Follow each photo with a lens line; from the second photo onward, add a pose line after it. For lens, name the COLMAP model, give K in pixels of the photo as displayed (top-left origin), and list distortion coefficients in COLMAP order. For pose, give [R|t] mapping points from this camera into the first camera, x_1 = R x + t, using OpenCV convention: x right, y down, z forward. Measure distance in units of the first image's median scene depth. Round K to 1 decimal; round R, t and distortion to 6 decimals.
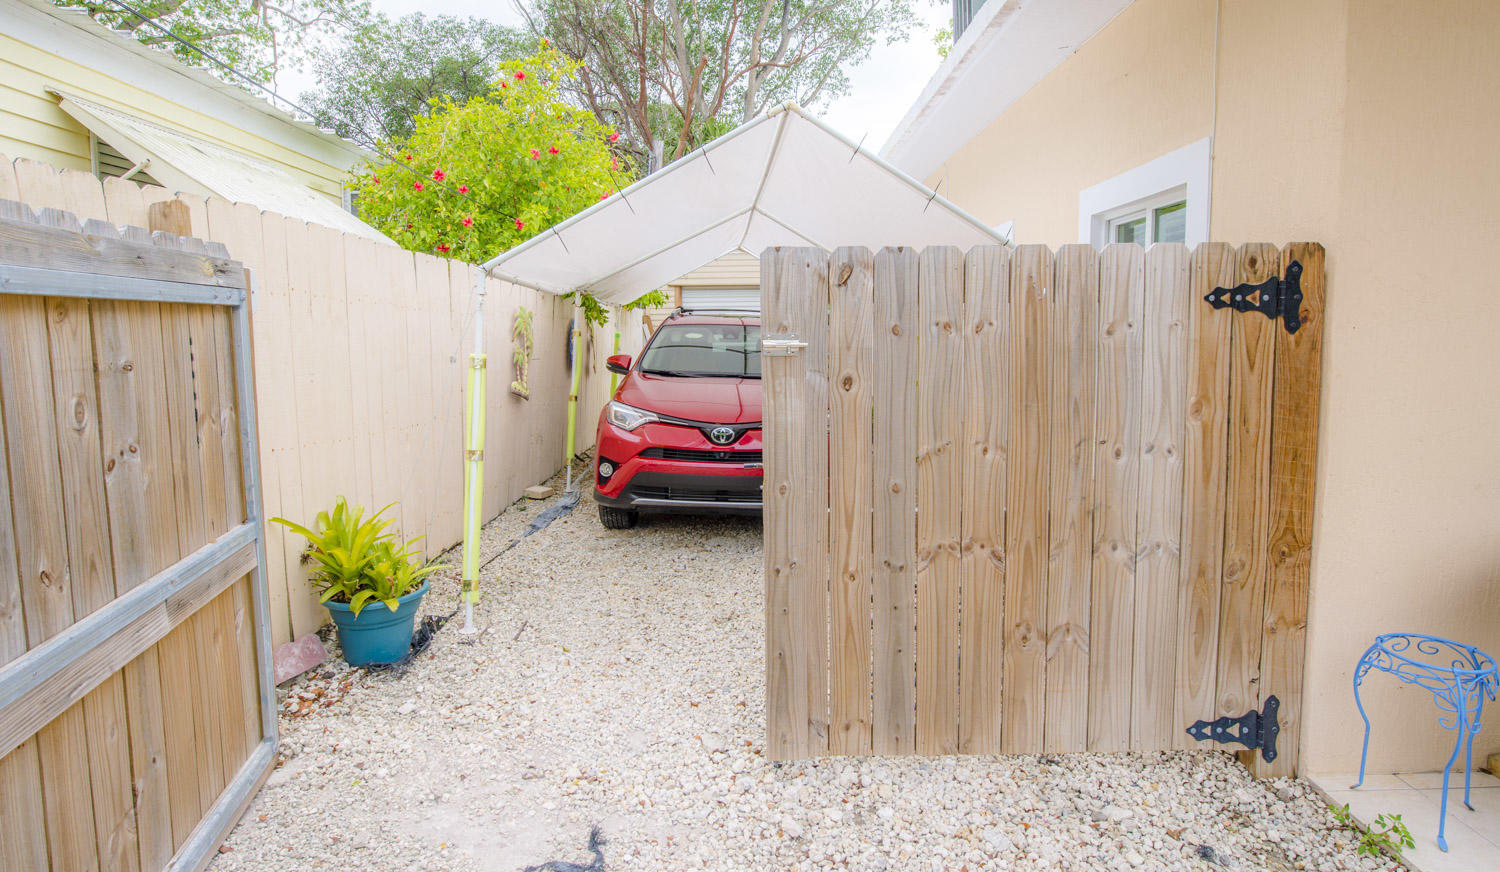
lens RADIAL K [[864.5, 0, 750.0], [0, 864.5, 436.0], [0, 0, 1]] dist [0.000708, 0.000043]
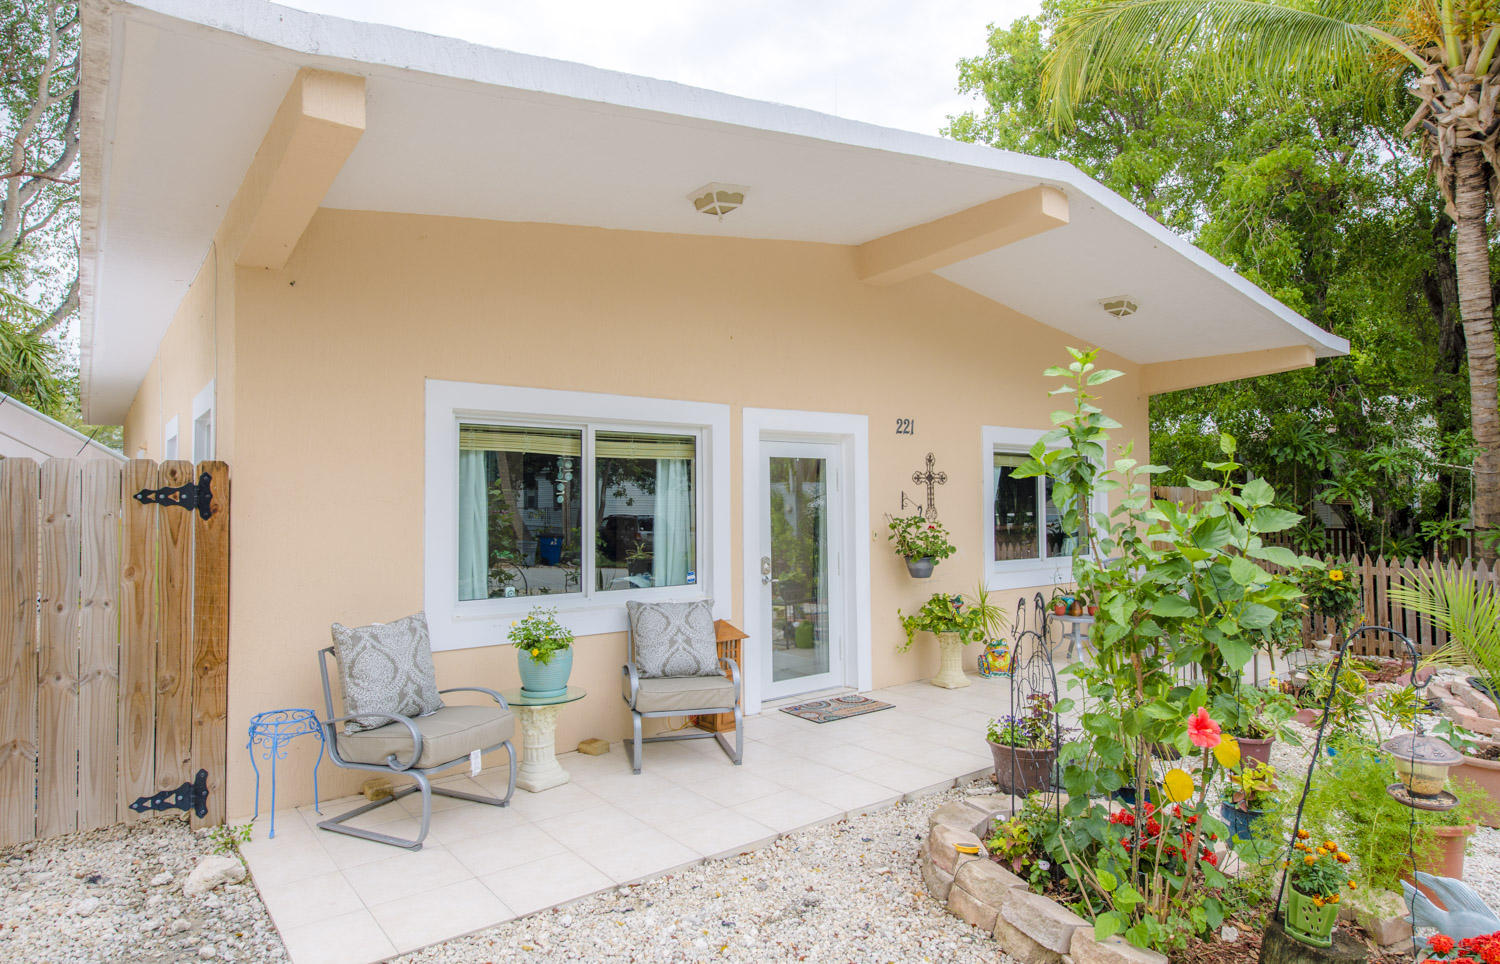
lens RADIAL K [[904.5, 0, 776.2], [0, 904.5, 484.0], [0, 0, 1]] dist [-0.001793, -0.001545]
pose [[0.776565, 0.013428, 0.629894, 0.399473], [0.074106, 0.990886, -0.112486, 0.070134], [-0.625664, 0.134032, 0.768492, -0.837884]]
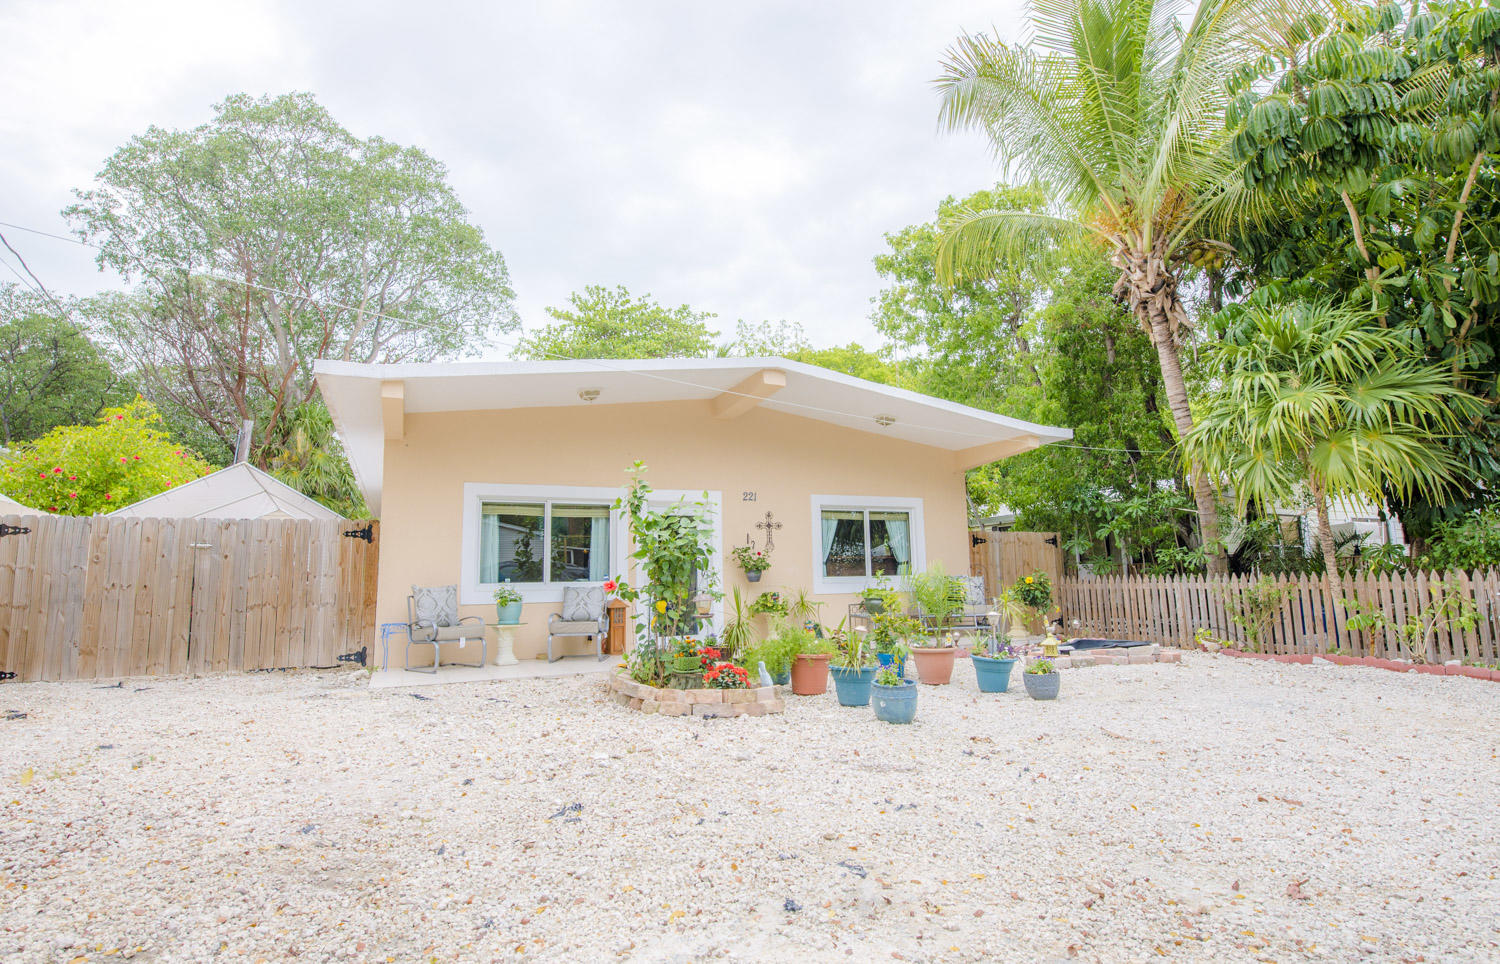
lens RADIAL K [[775.9, 0, 750.0], [0, 775.9, 482.0], [0, 0, 1]] dist [-0.003659, -0.000442]
pose [[0.901953, 0.039098, 0.430061, 0.647911], [0.066030, 0.971696, -0.226820, 0.477296], [-0.426756, 0.232978, 0.873842, -2.615169]]
